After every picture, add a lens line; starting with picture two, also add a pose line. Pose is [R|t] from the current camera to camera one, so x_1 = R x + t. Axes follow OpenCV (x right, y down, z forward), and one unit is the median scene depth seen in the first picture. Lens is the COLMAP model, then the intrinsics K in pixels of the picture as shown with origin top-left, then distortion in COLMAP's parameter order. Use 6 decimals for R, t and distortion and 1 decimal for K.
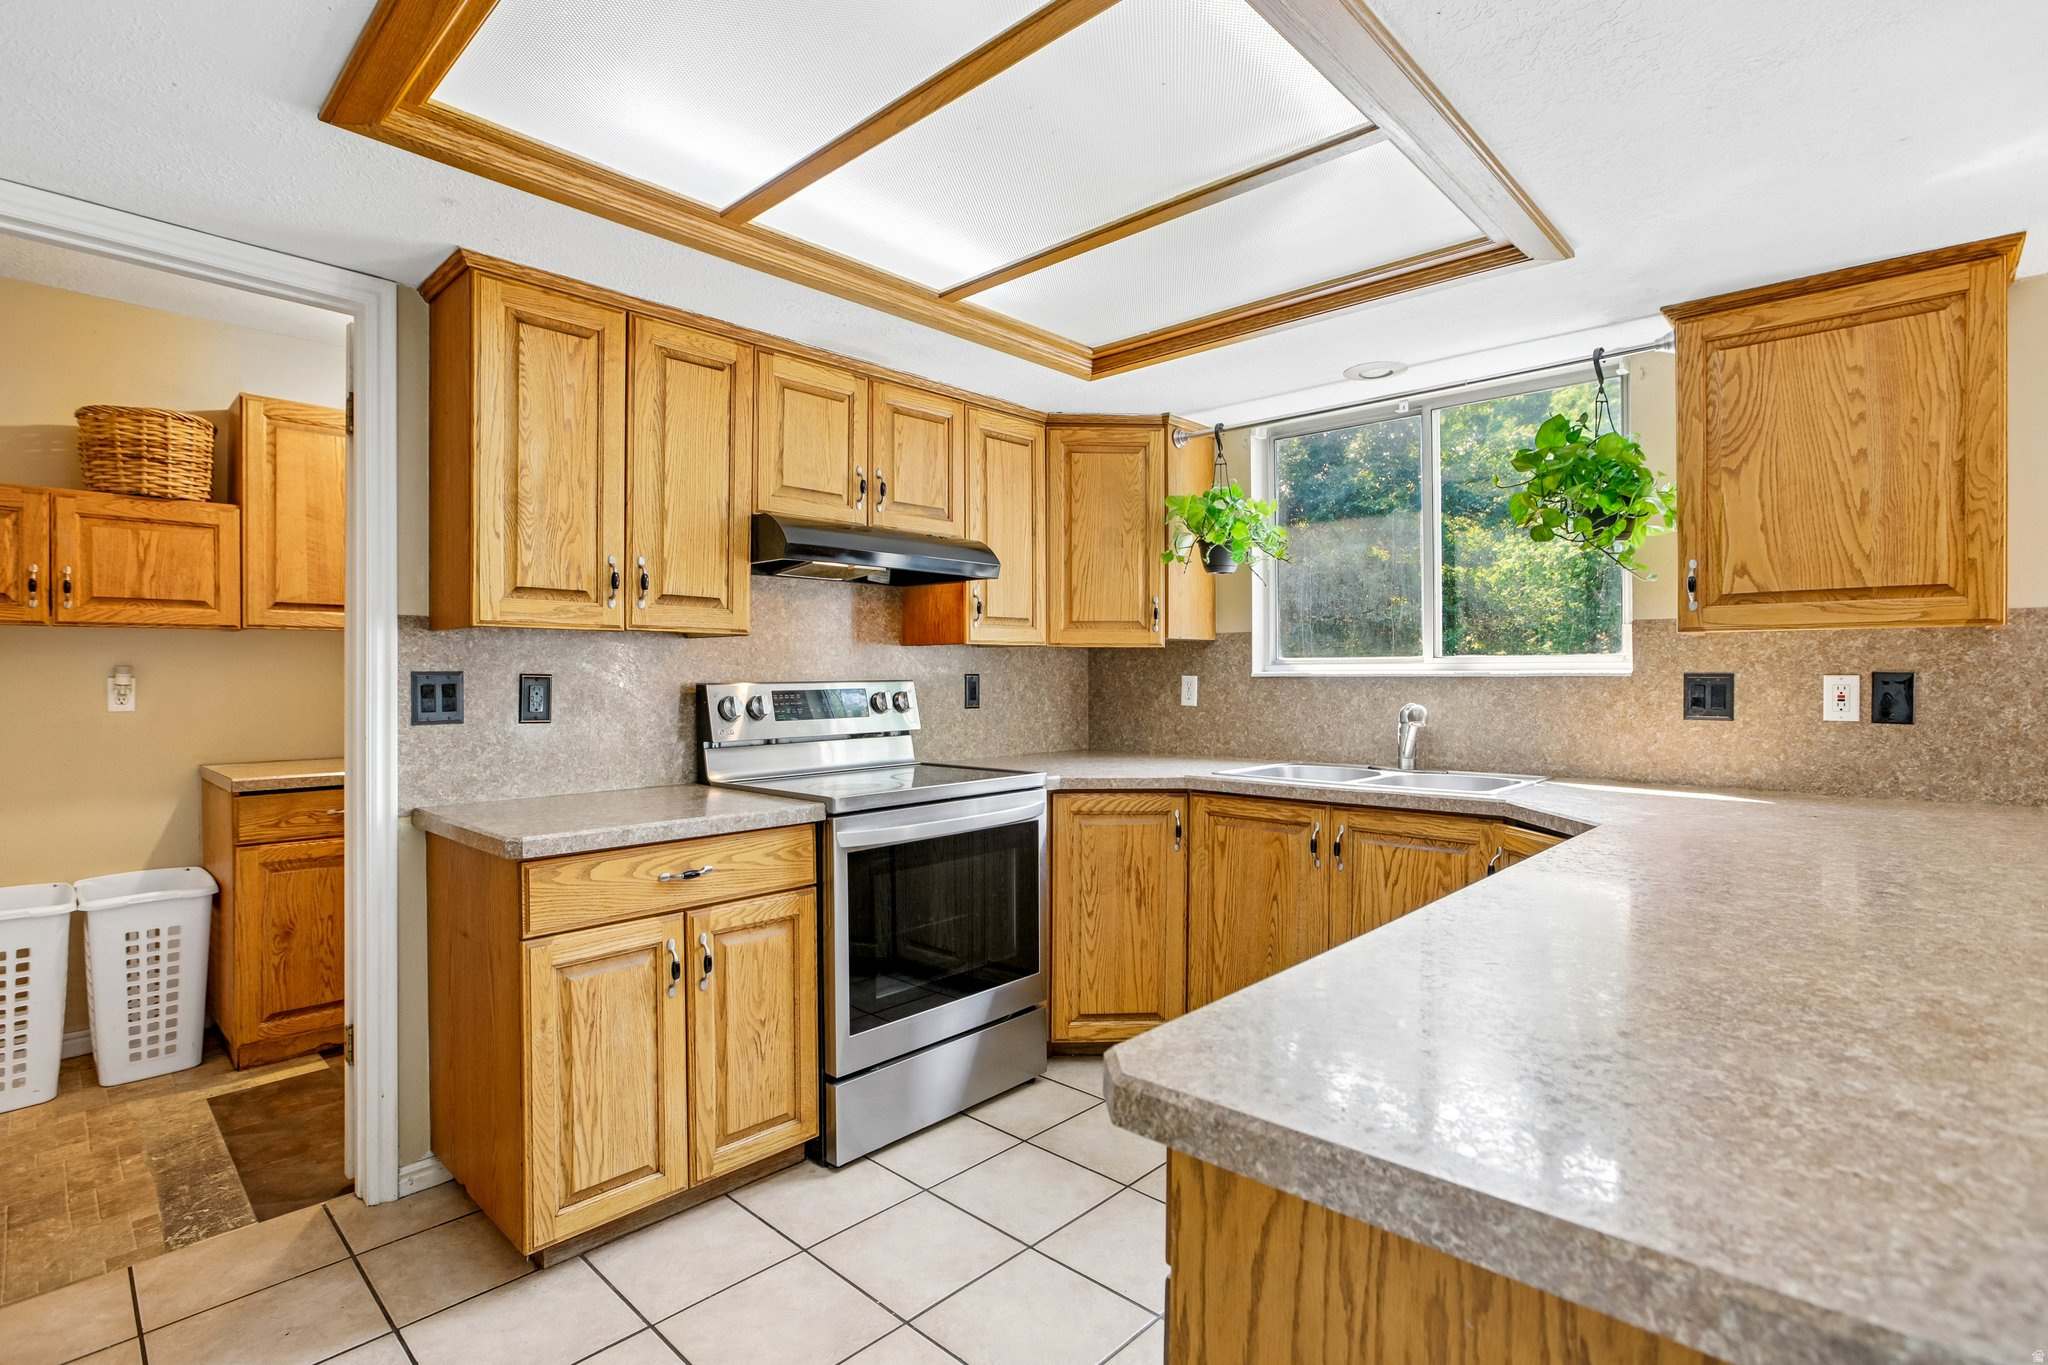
lens RADIAL K [[977.5, 0, 1020.2], [0, 977.5, 676.3], [0, 0, 1]] dist [-0.036582, 0.008276]
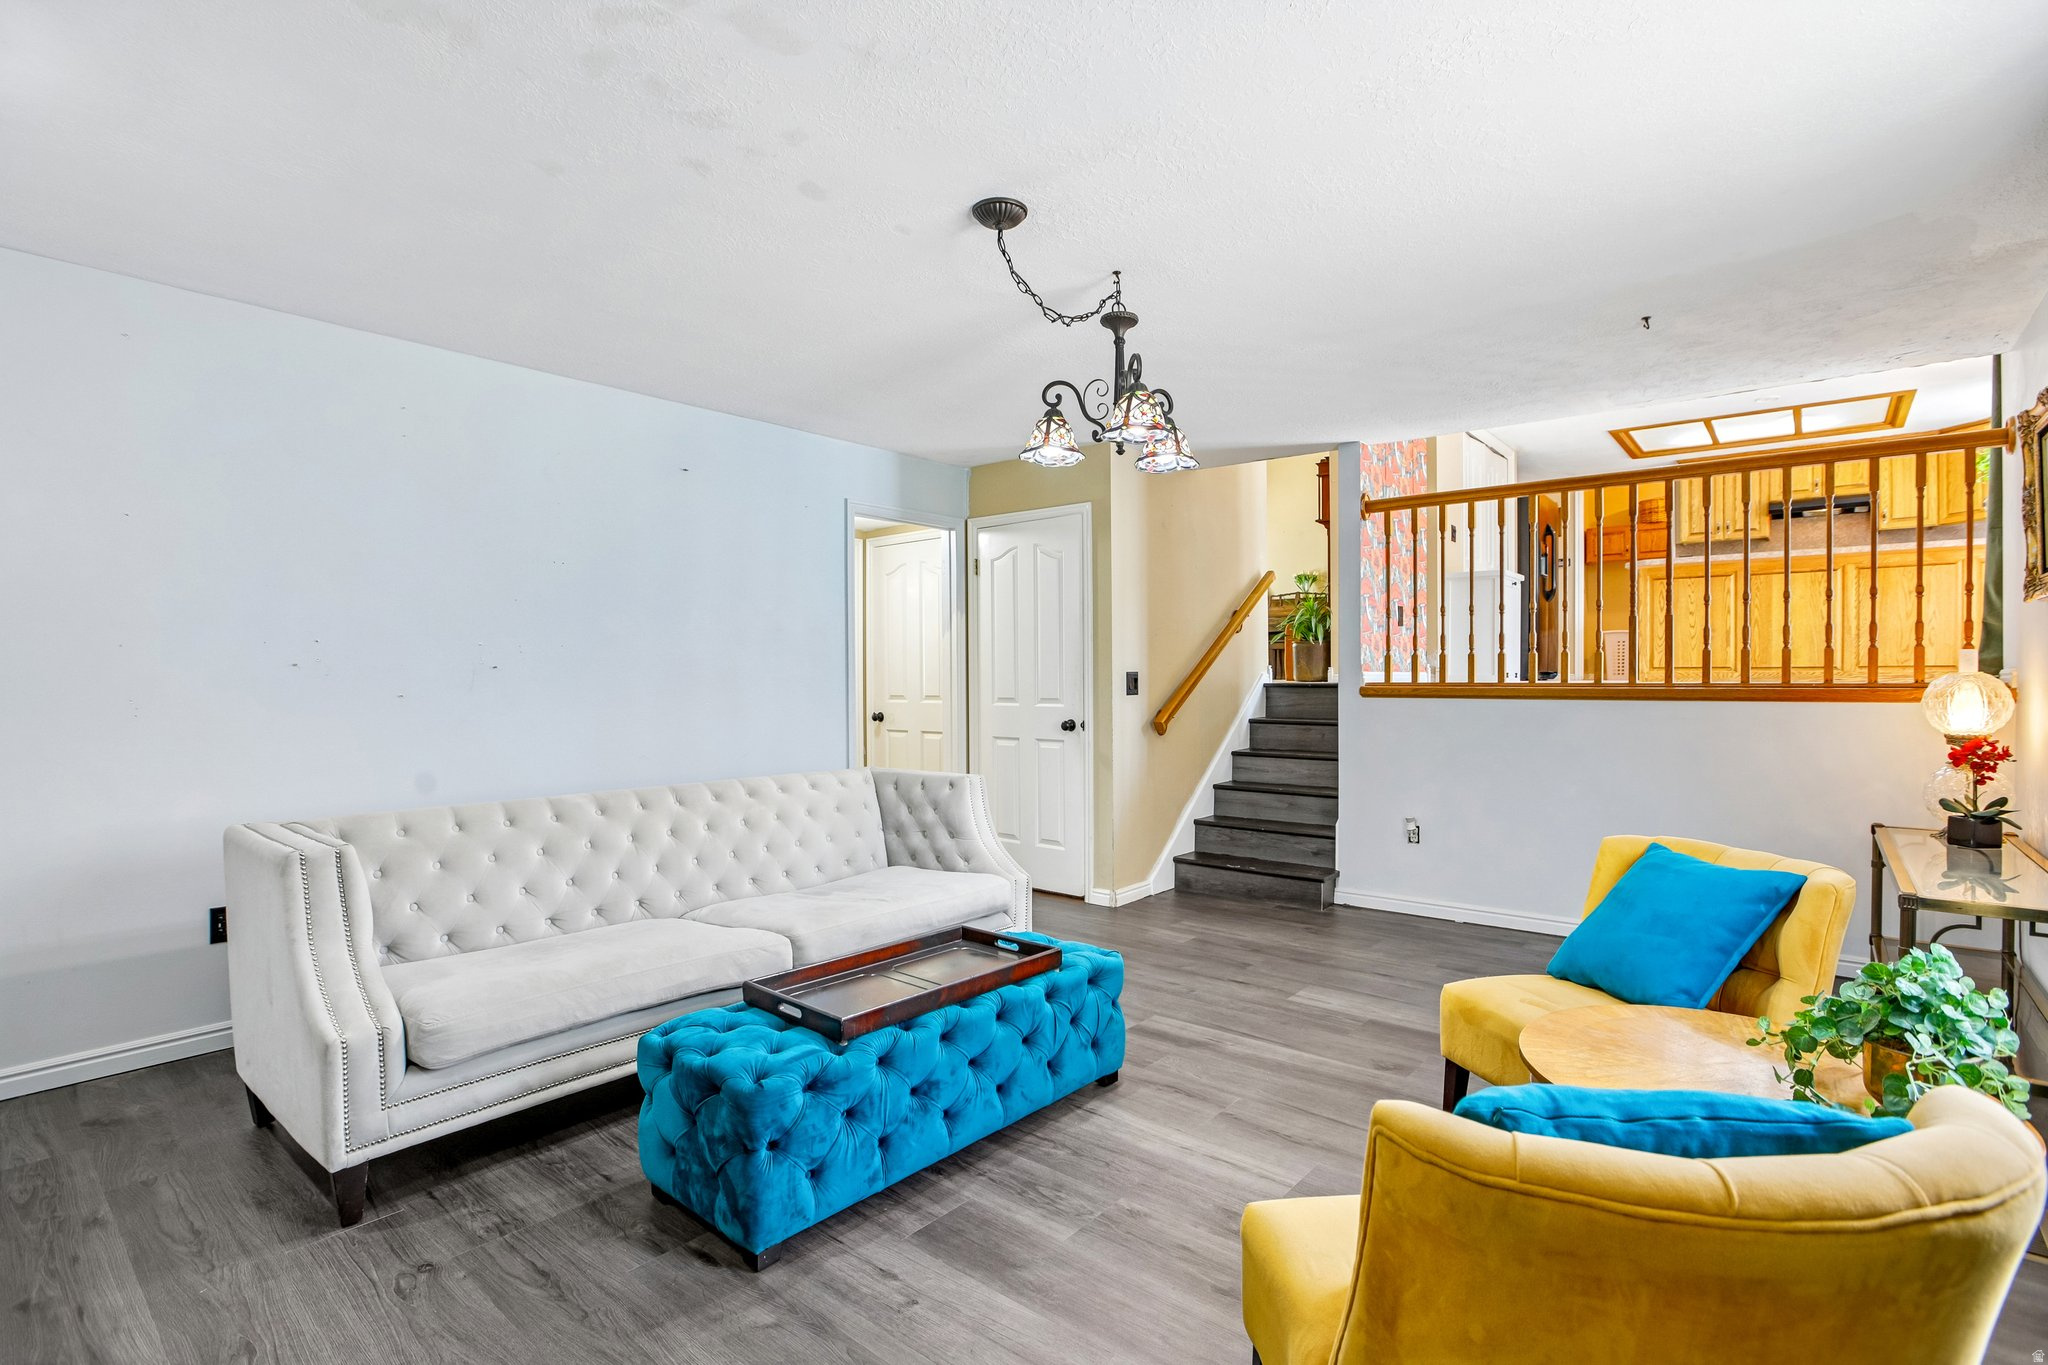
lens RADIAL K [[978.5, 0, 1013.2], [0, 978.5, 676.3], [0, 0, 1]] dist [-0.032480, 0.011805]
pose [[0.060600, 0.001734, -0.998161, 2.802067], [0.002786, 0.999994, 0.001906, 0.413748], [0.998158, -0.002896, 0.060595, -1.786200]]
